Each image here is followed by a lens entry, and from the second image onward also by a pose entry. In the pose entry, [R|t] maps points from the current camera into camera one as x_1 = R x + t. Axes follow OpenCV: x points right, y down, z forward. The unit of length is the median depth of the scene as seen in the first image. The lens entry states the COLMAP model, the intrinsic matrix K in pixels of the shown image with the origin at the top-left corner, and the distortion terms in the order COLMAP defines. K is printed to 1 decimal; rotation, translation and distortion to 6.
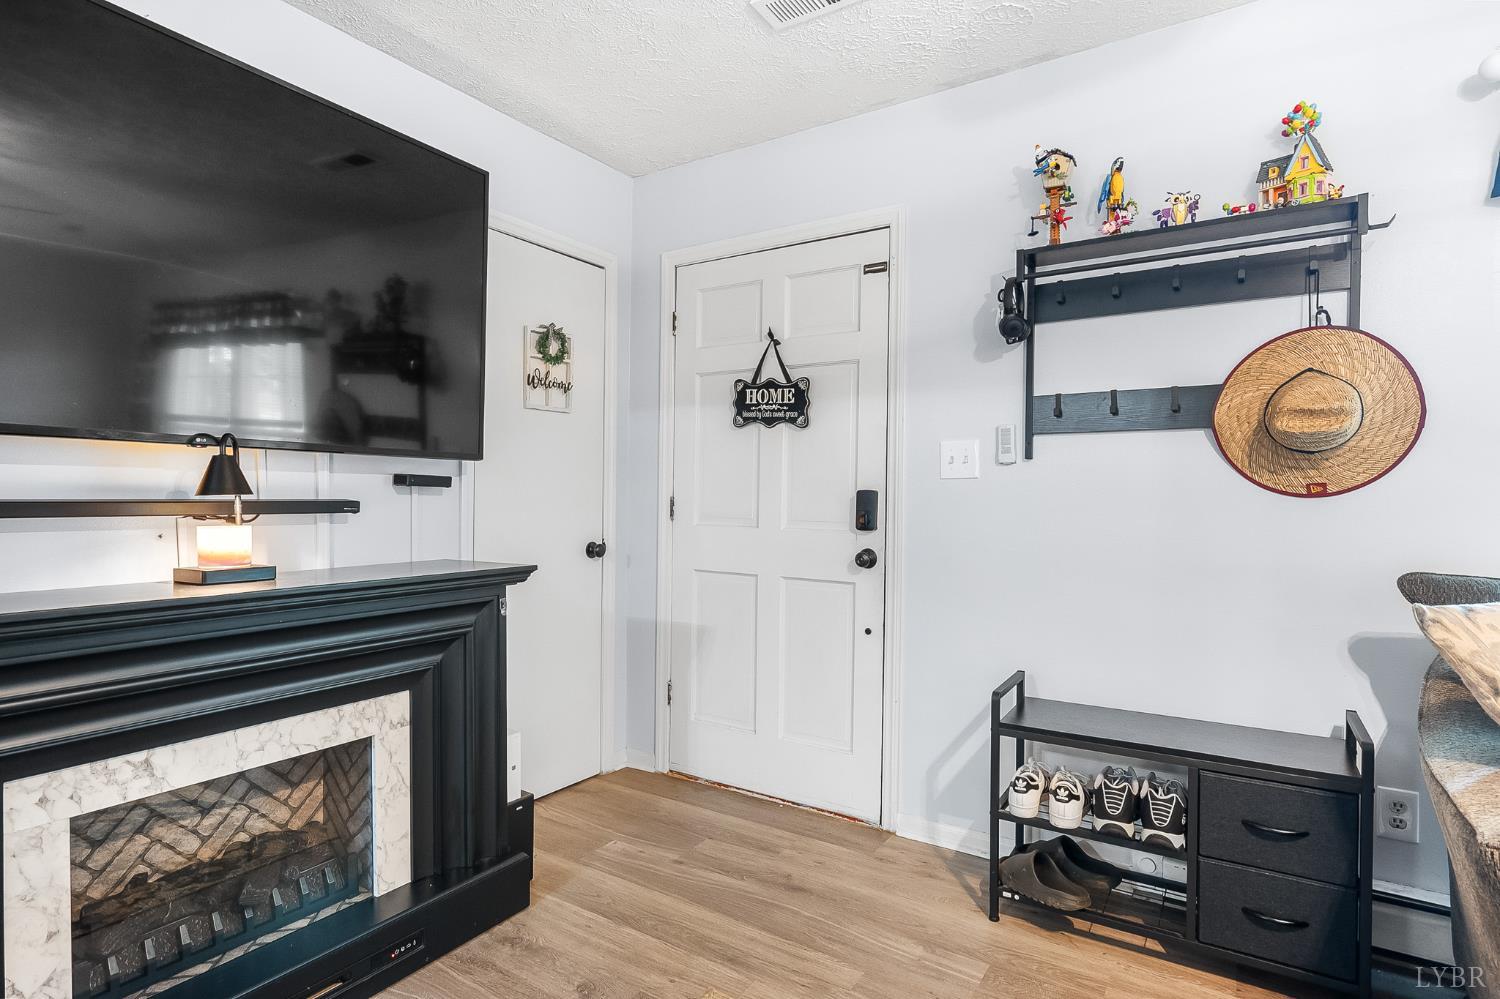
lens RADIAL K [[785.3, 0, 751.3], [0, 785.3, 499.5], [0, 0, 1]] dist [0.001865, 0.000128]
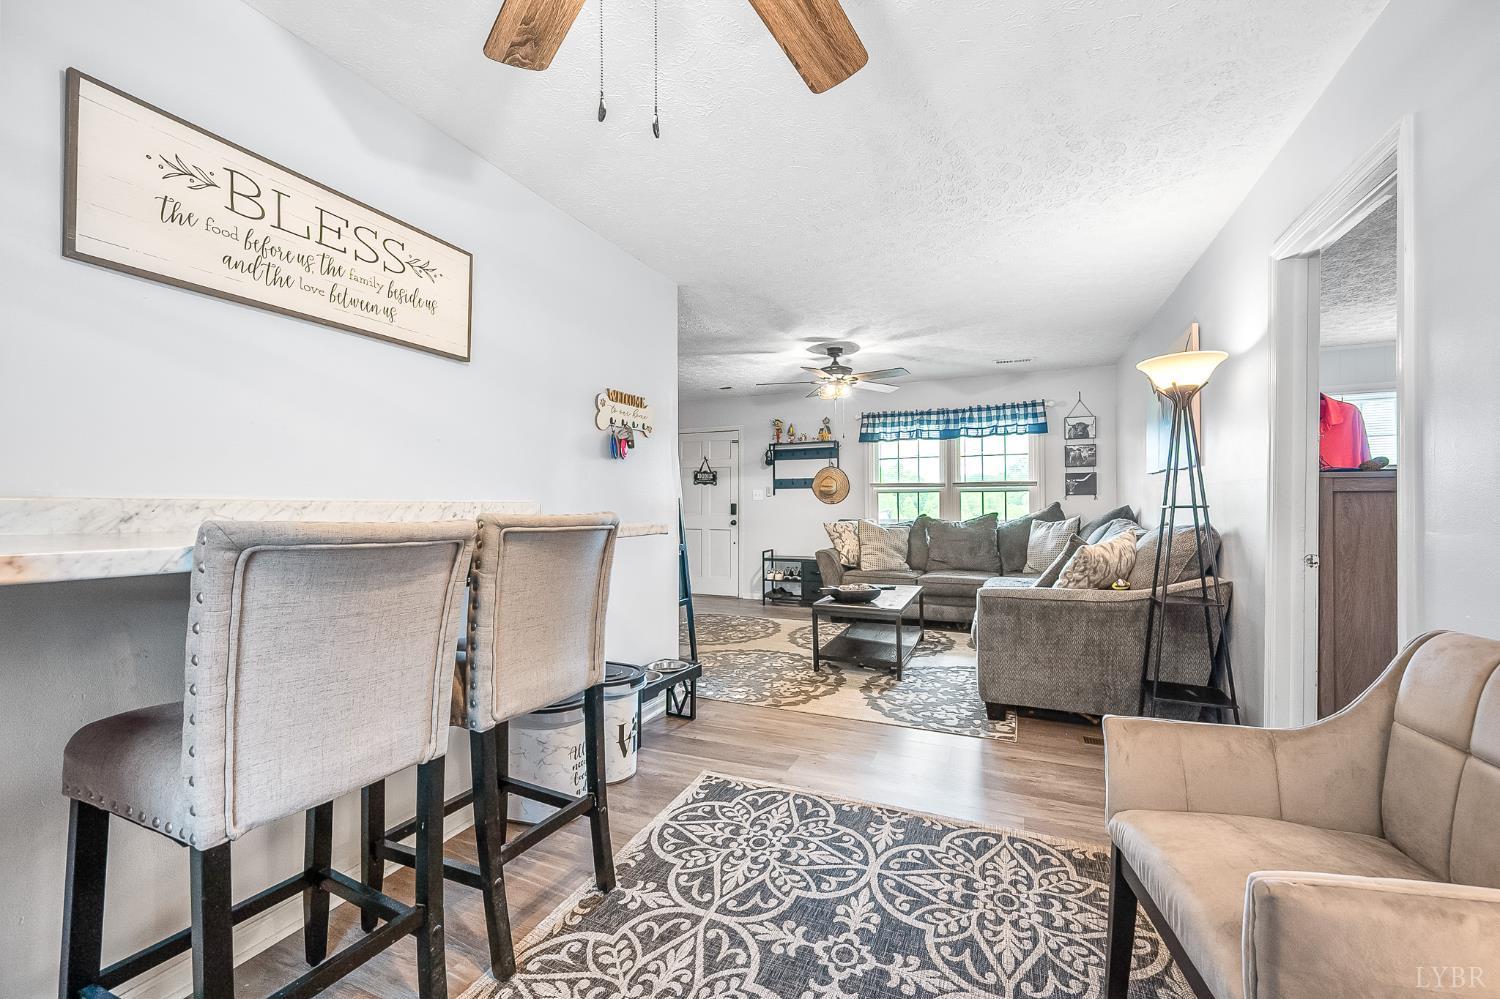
lens RADIAL K [[594.9, 0, 763.6], [0, 594.9, 505.0], [0, 0, 1]] dist [-0.000663, -0.000032]
pose [[0.984160, -0.009803, 0.177011, -0.218248], [0.010996, 0.999923, -0.005761, 0.013273], [-0.176941, 0.007616, 0.984192, -1.869353]]
